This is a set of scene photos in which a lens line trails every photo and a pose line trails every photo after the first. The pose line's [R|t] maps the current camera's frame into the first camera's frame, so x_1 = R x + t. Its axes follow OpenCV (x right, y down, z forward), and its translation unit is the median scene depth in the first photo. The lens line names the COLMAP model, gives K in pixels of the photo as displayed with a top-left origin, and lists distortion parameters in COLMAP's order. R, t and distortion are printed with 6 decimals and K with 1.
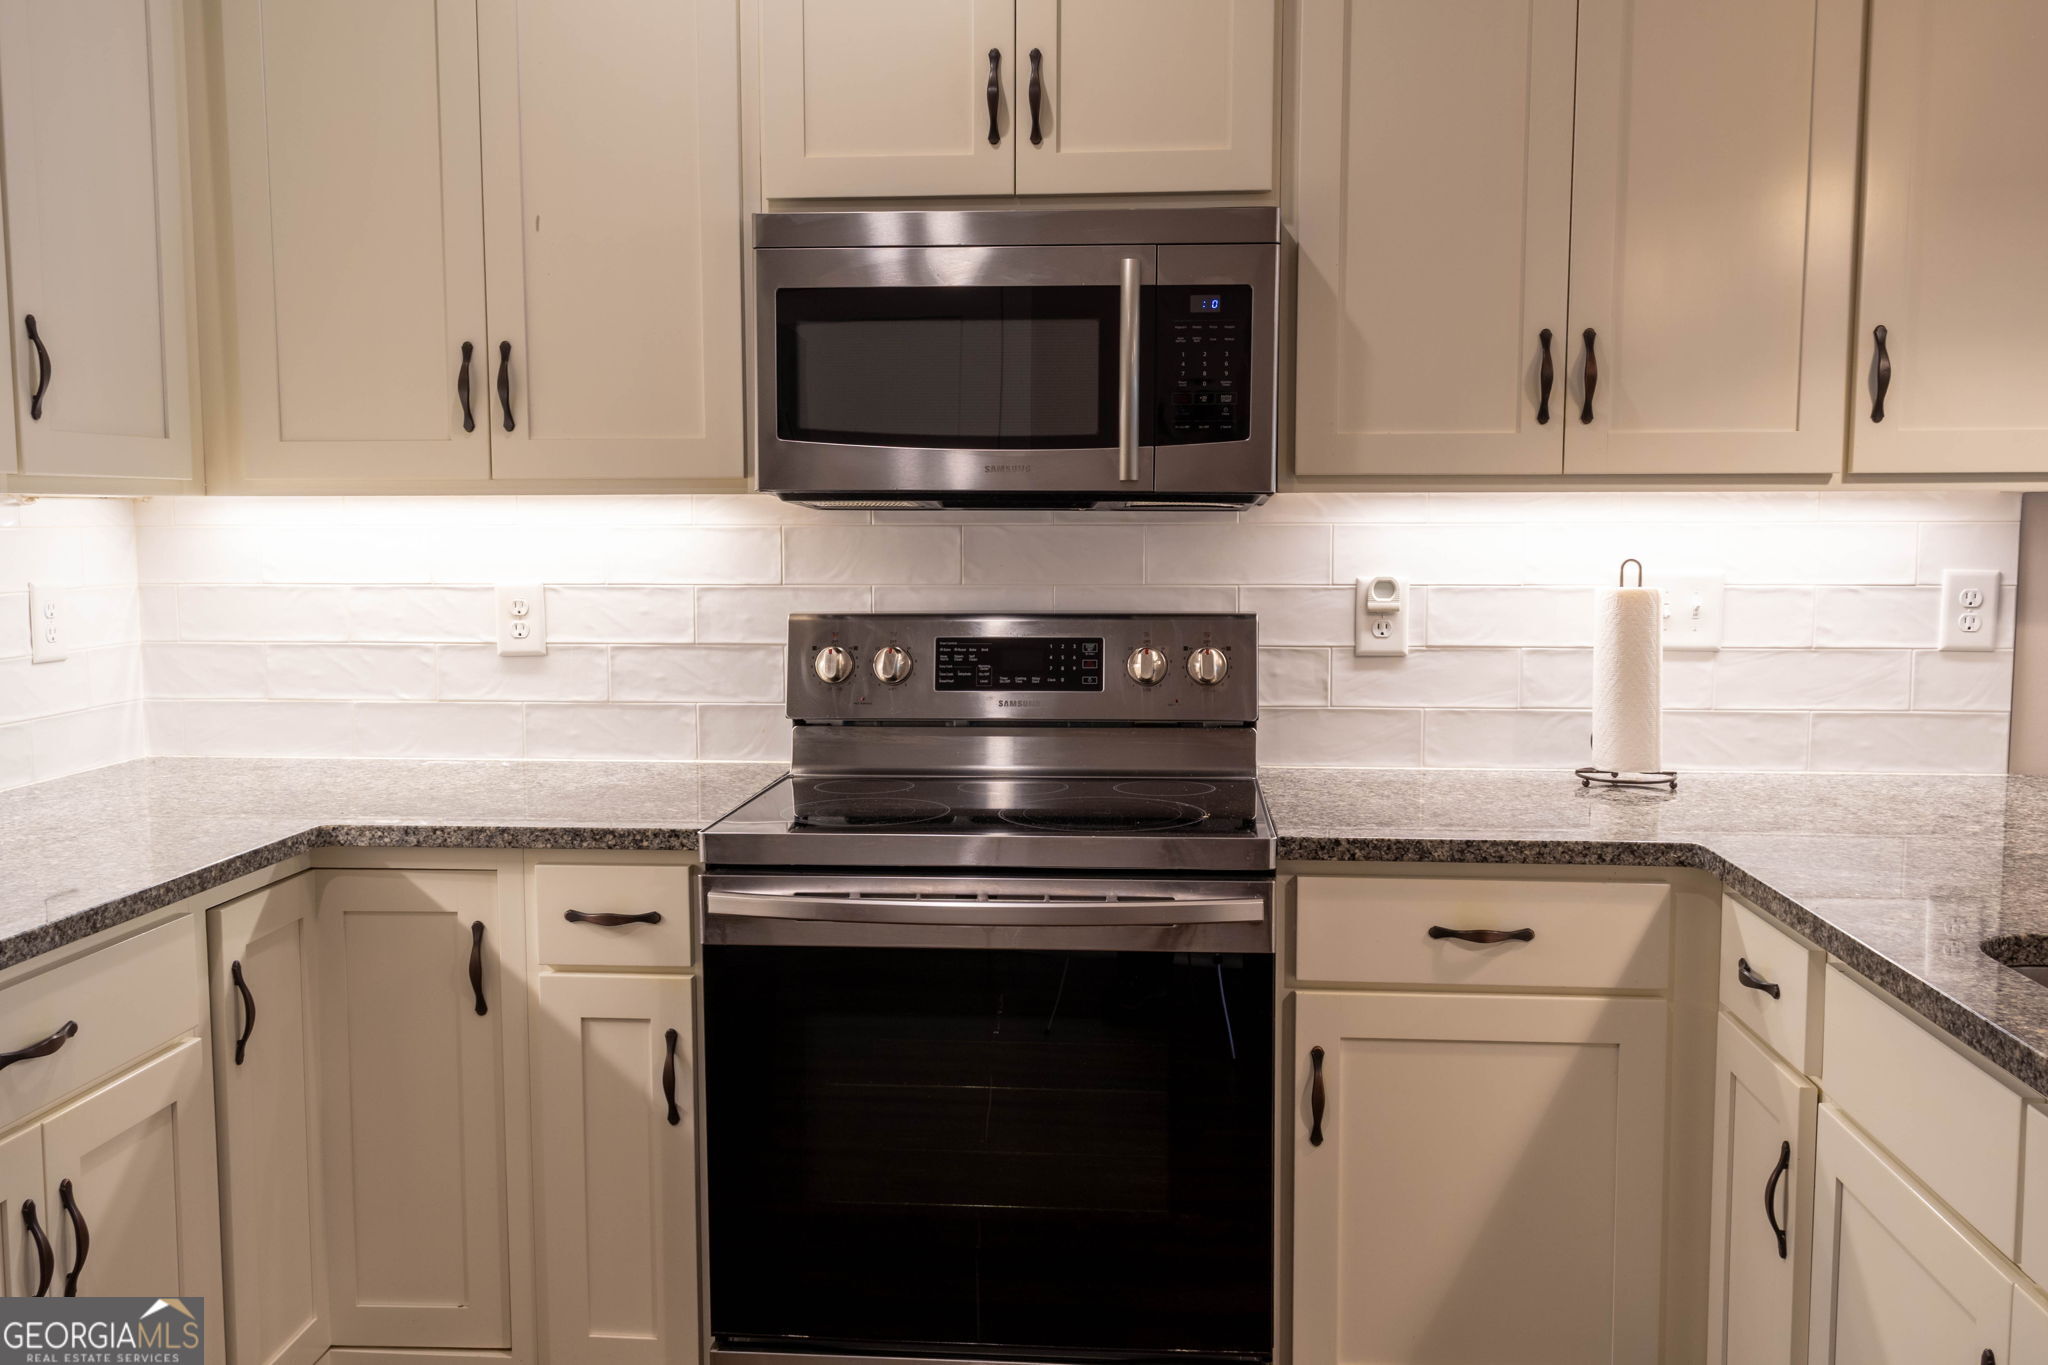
lens RADIAL K [[1737.9, 0, 1024.0], [0, 1737.9, 682.5], [0, 0, 1]] dist [0.002651, -0.006562]
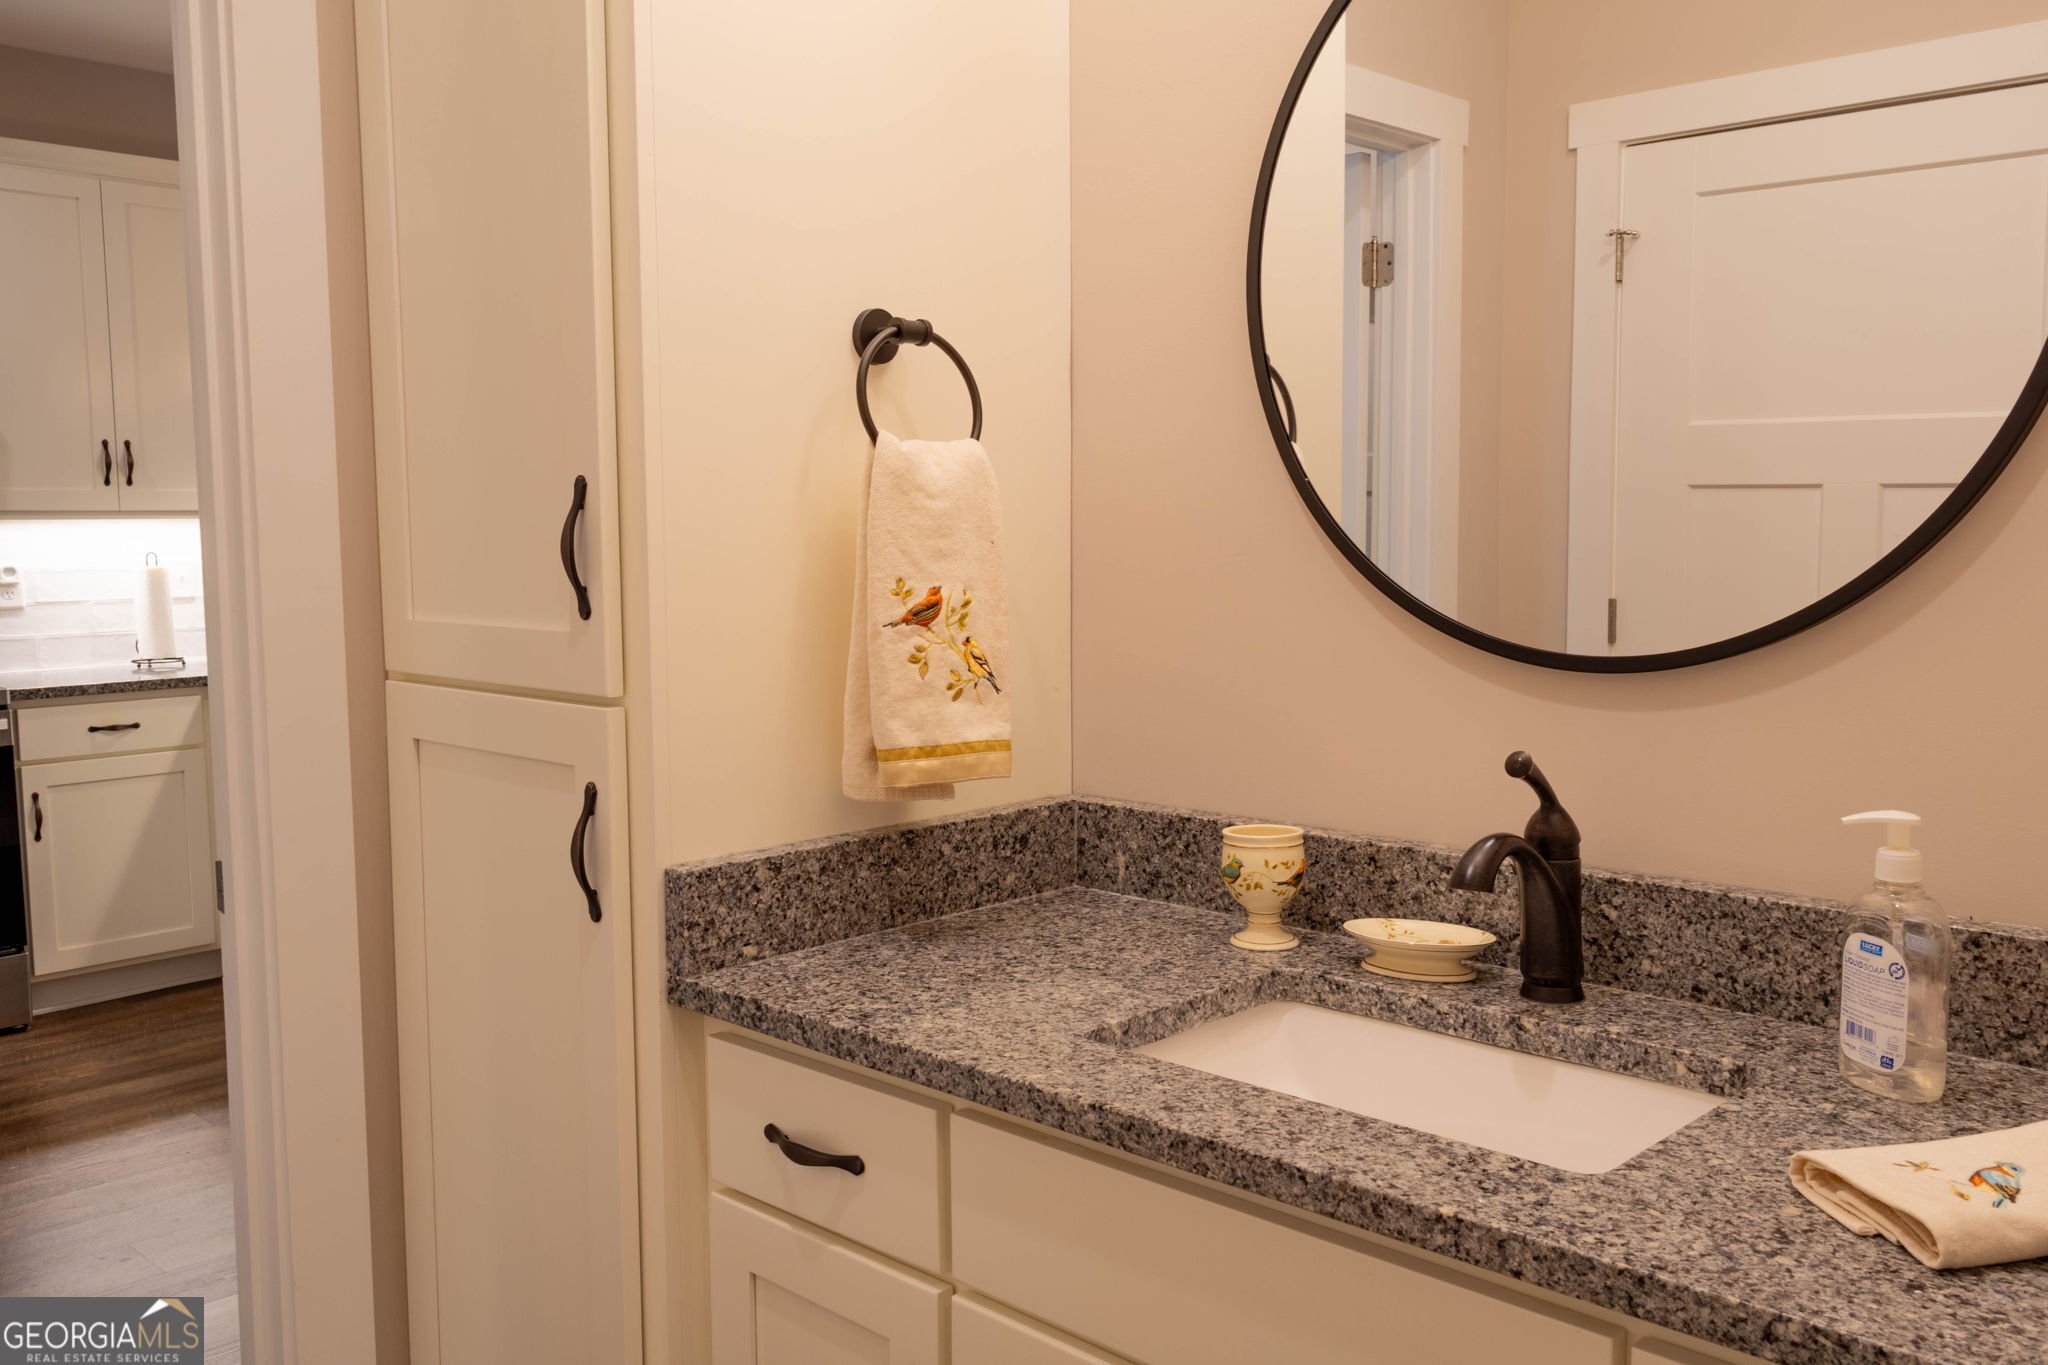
lens RADIAL K [[1737.9, 0, 1024.0], [0, 1737.9, 682.5], [0, 0, 1]] dist [0.002651, -0.006562]
pose [[0.631694, -0.079156, 0.771166, -0.661458], [0.079760, 0.996130, 0.036913, 0.097609], [-0.771104, 0.038191, 0.635563, -1.200218]]
